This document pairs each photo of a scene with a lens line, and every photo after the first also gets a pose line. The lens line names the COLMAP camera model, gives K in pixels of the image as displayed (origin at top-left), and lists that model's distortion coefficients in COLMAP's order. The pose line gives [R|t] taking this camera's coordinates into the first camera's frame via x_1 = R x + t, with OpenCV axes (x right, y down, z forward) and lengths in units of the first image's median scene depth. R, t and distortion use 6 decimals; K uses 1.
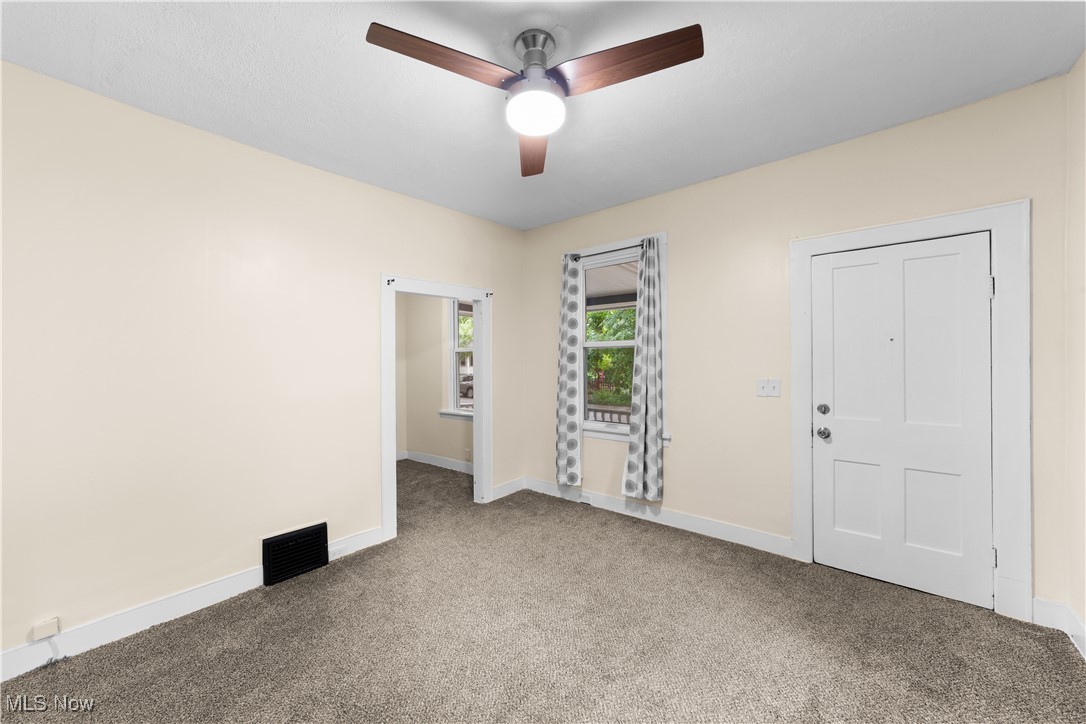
lens RADIAL K [[419.0, 0, 537.7], [0, 419.0, 358.7], [0, 0, 1]] dist [-0.014179, 0.005681]
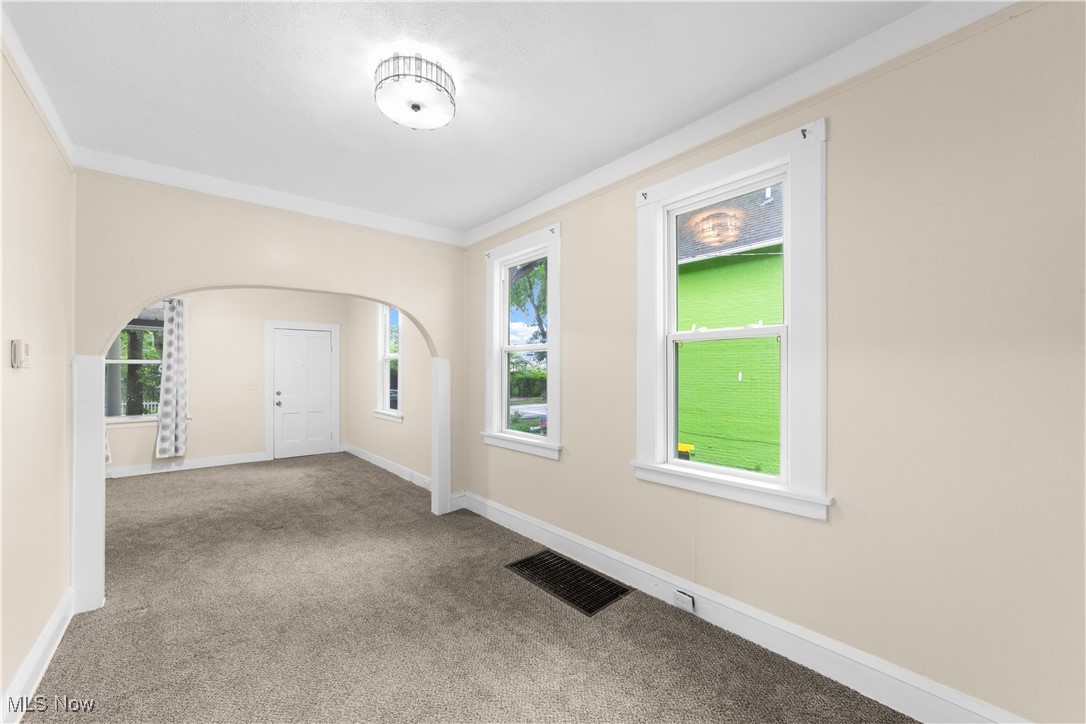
lens RADIAL K [[419.0, 0, 544.5], [0, 419.0, 368.8], [0, 0, 1]] dist [-0.014179, 0.005681]
pose [[0.149936, 0.011806, 0.988625, -1.151972], [-0.003333, 0.999929, -0.011436, 0.001486], [-0.988690, -0.001581, 0.149965, -0.690089]]
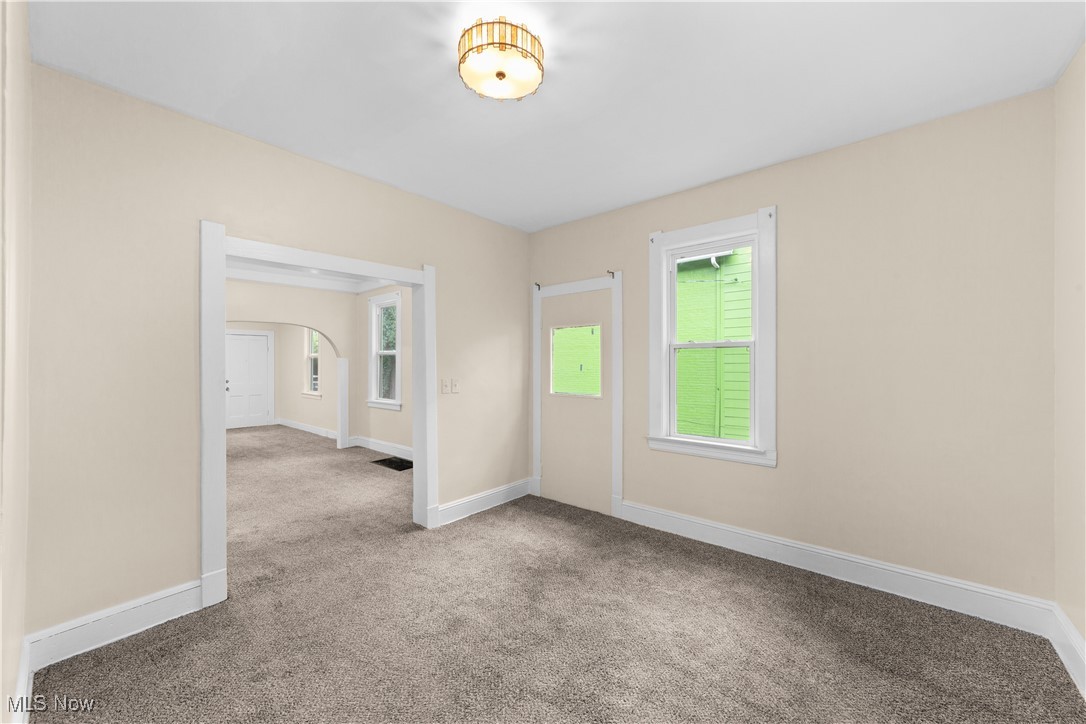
lens RADIAL K [[419.0, 0, 542.0], [0, 419.0, 364.4], [0, 0, 1]] dist [-0.014179, 0.005681]
pose [[0.015547, 0.006799, 0.999856, -2.031087], [-0.002557, 0.999974, -0.006760, 0.001295], [-0.999876, -0.002452, 0.015564, -1.218533]]
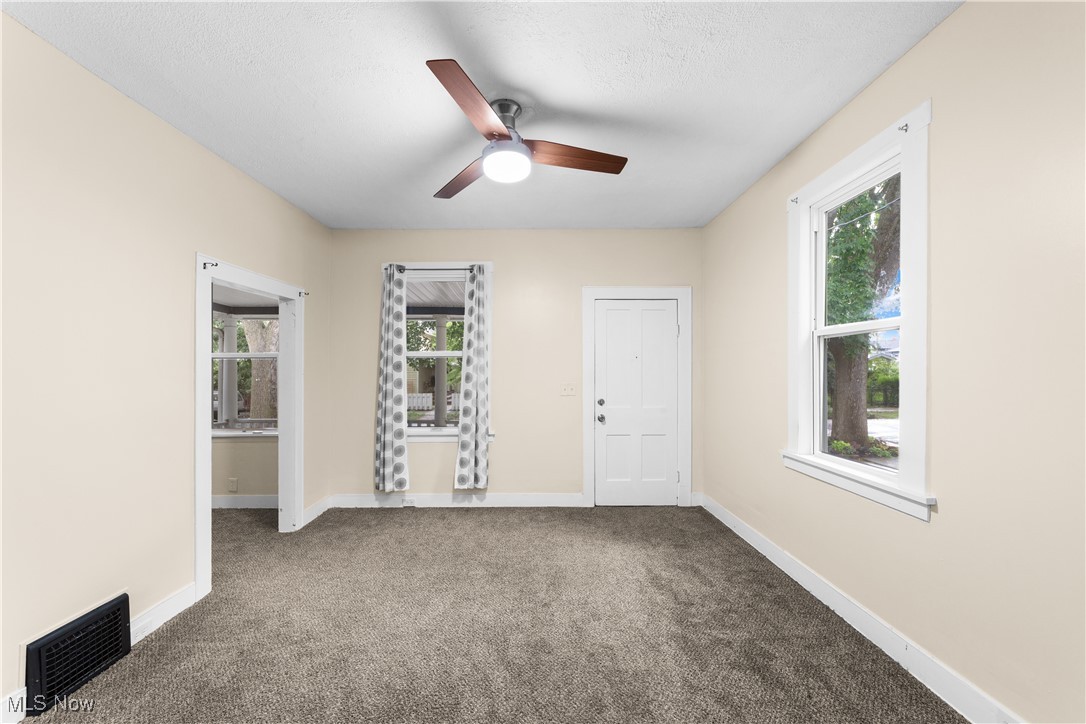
lens RADIAL K [[419.0, 0, 544.6], [0, 419.0, 370.0], [0, 0, 1]] dist [-0.014179, 0.005681]
pose [[0.748486, 0.008429, 0.663097, -0.372525], [-0.007291, 0.999963, -0.004482, 0.009731], [-0.663110, -0.001480, 0.748520, 0.001206]]
